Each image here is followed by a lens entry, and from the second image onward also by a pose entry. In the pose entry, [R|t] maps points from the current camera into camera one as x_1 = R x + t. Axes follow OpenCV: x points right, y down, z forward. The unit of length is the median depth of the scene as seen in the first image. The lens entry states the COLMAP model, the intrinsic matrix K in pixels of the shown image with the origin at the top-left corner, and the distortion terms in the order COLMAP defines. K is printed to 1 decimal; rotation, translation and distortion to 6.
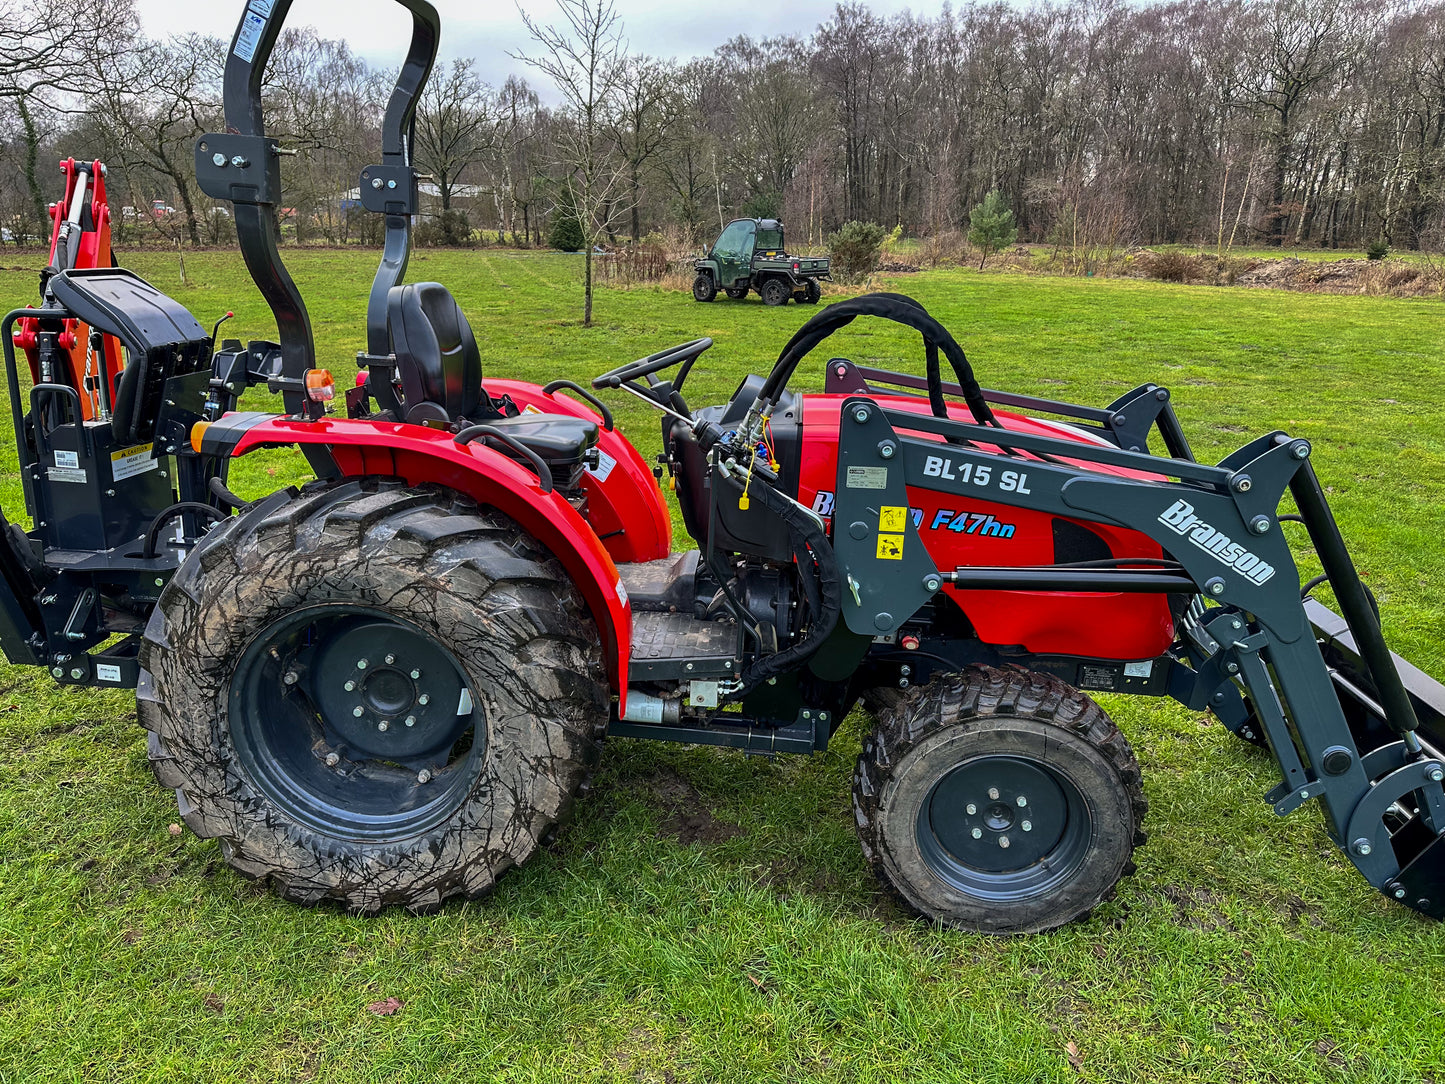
lens RADIAL K [[1016.4, 0, 721.1], [0, 1016.4, 547.2], [0, 0, 1]] dist [0.061438, -0.067176]
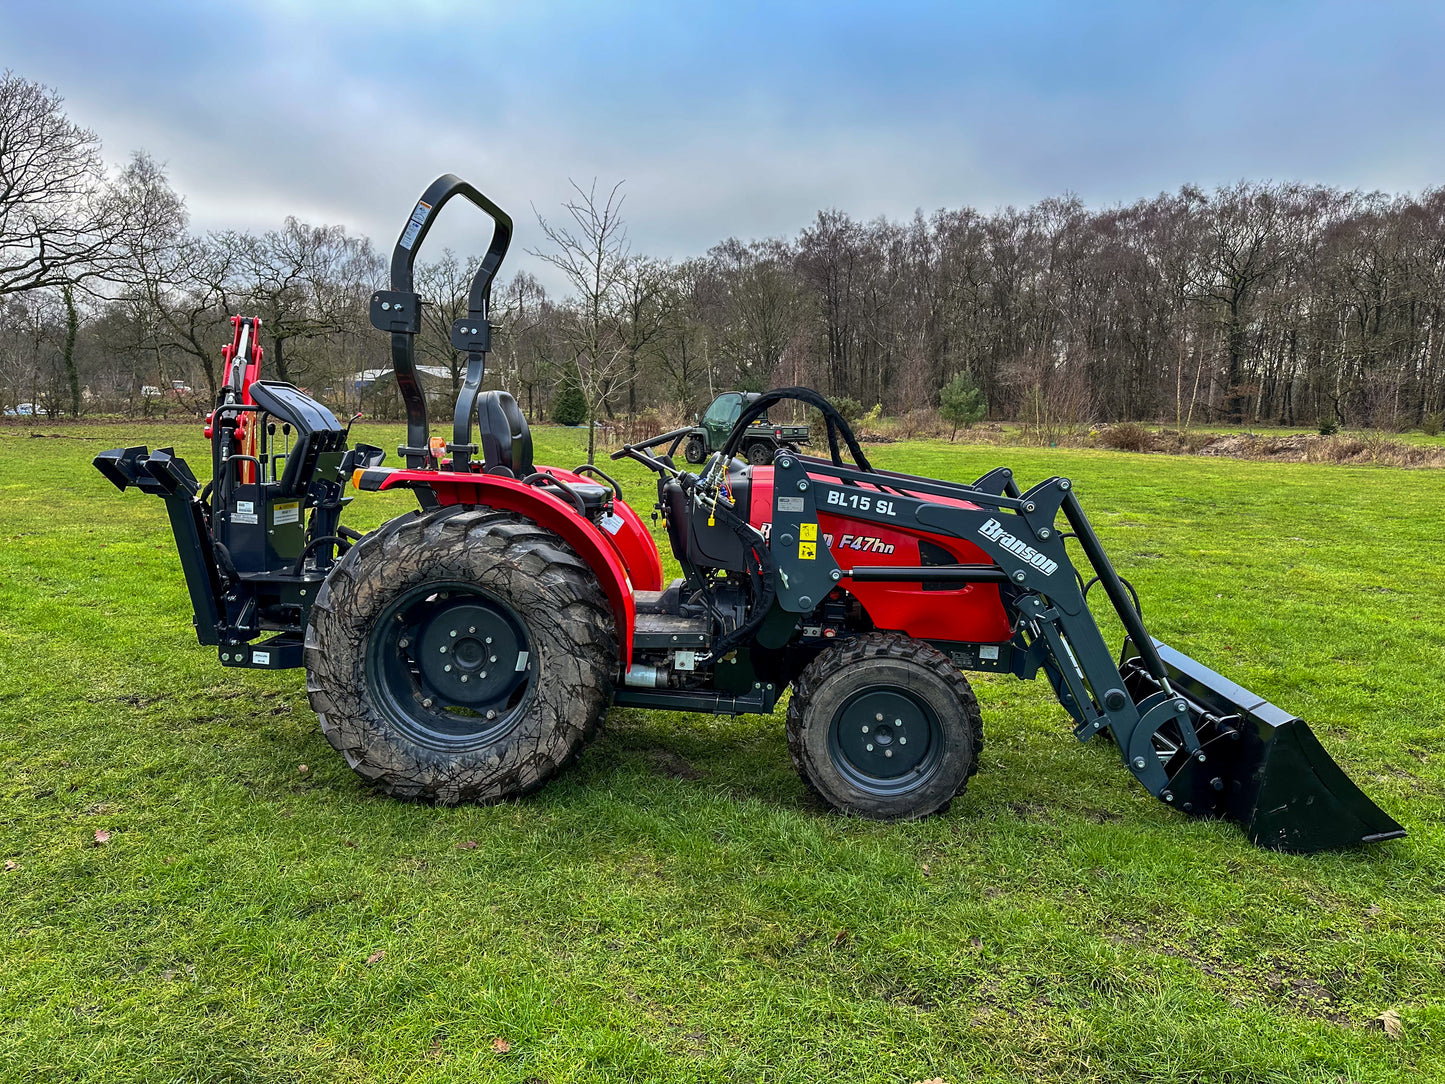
lens RADIAL K [[1016.4, 0, 718.9], [0, 1016.4, 548.7], [0, 0, 1]] dist [0.061438, -0.067176]
pose [[0.999983, 0.002050, 0.005395, 0.022281], [-0.001128, 0.986198, -0.165568, 0.210340], [-0.005660, 0.165559, 0.986184, -0.419568]]
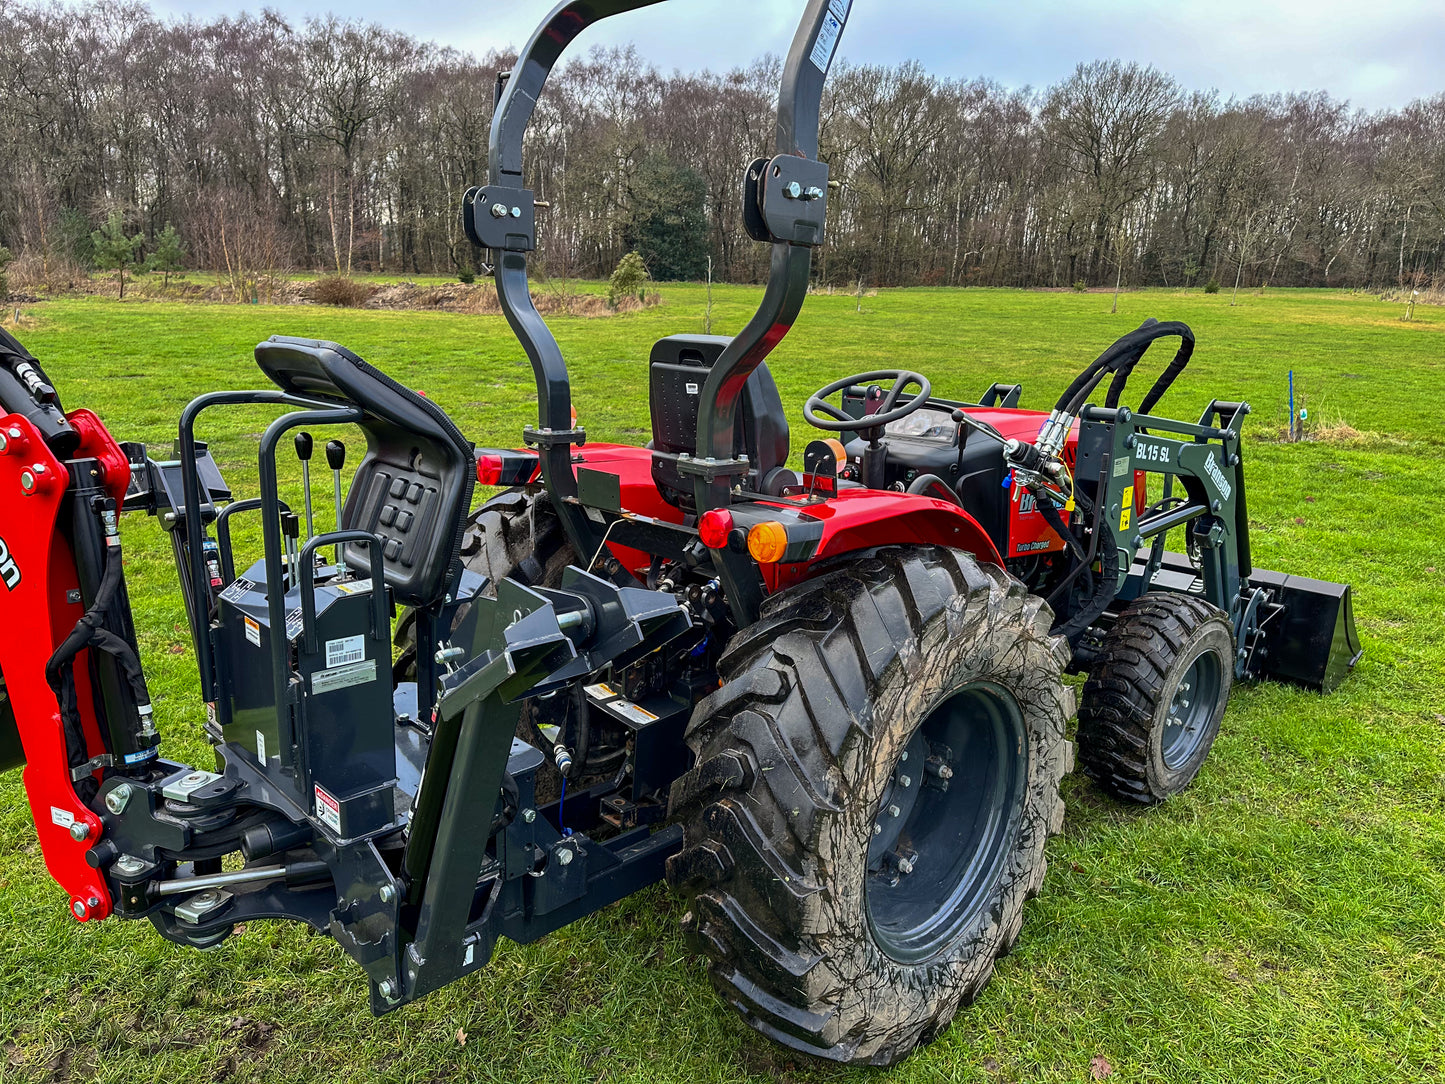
lens RADIAL K [[1016.4, 0, 728.1], [0, 1016.4, 543.0], [0, 0, 1]] dist [0.061438, -0.067176]
pose [[0.664506, -0.196724, 0.720924, -0.909713], [0.215194, 0.974236, 0.067494, -0.138526], [-0.715628, 0.110288, 0.689720, 0.414193]]
